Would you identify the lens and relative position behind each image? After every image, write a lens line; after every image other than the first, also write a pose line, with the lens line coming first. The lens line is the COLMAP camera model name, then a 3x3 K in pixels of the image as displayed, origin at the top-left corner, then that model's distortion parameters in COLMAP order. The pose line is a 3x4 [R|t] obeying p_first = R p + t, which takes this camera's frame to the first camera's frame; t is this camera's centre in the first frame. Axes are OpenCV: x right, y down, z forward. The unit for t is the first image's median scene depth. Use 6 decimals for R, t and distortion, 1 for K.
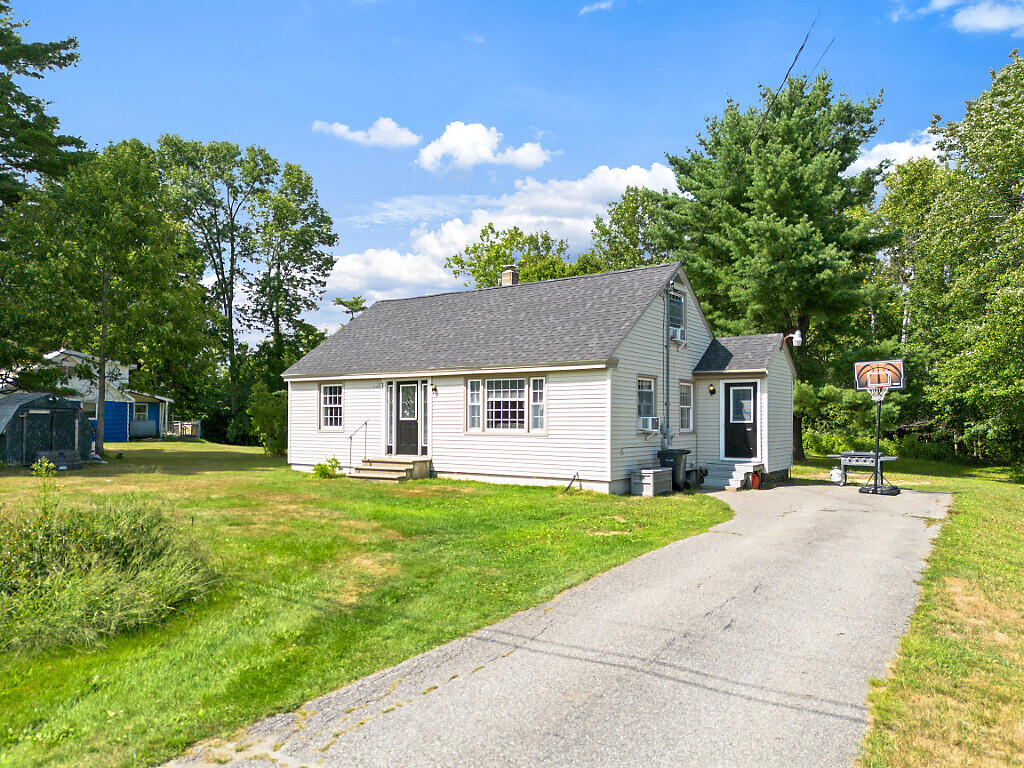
lens RADIAL K [[757.5, 0, 556.5], [0, 757.5, 422.9], [0, 0, 1]] dist [0.100066, -0.101493]
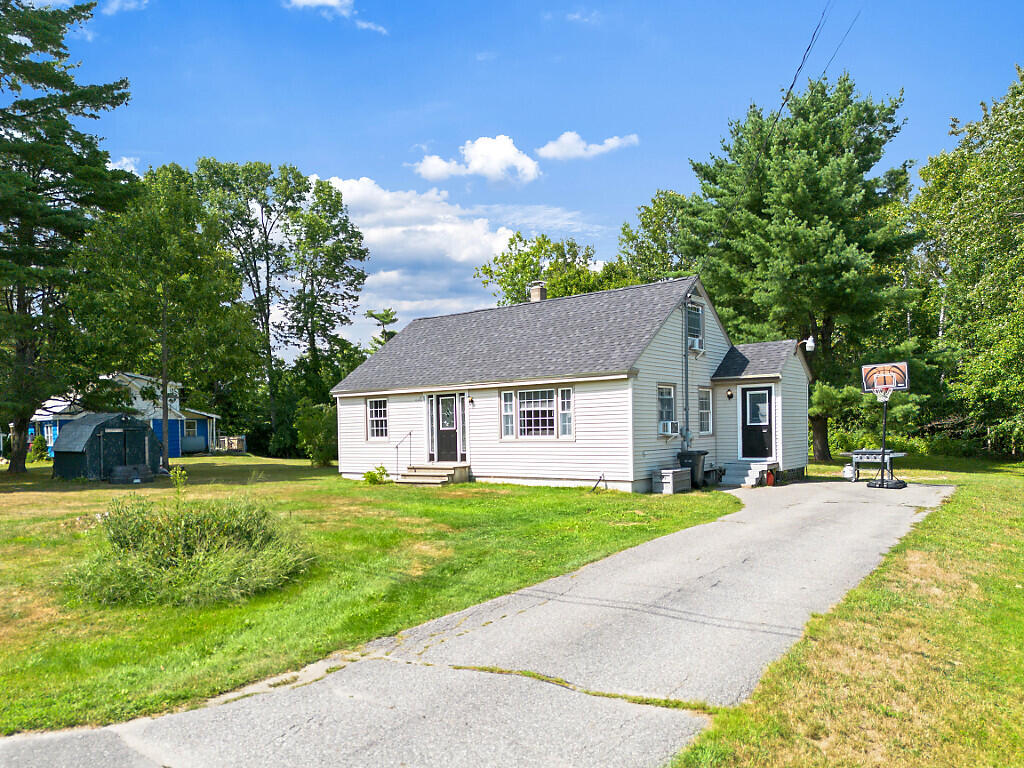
lens RADIAL K [[779.6, 0, 596.1], [0, 779.6, 382.0], [0, 0, 1]] dist [-0.000697, -0.000638]
pose [[0.999657, -0.023970, 0.010558, 0.006551], [0.024565, 0.997877, -0.060320, 0.000339], [-0.009090, 0.060559, 0.998123, -0.104163]]
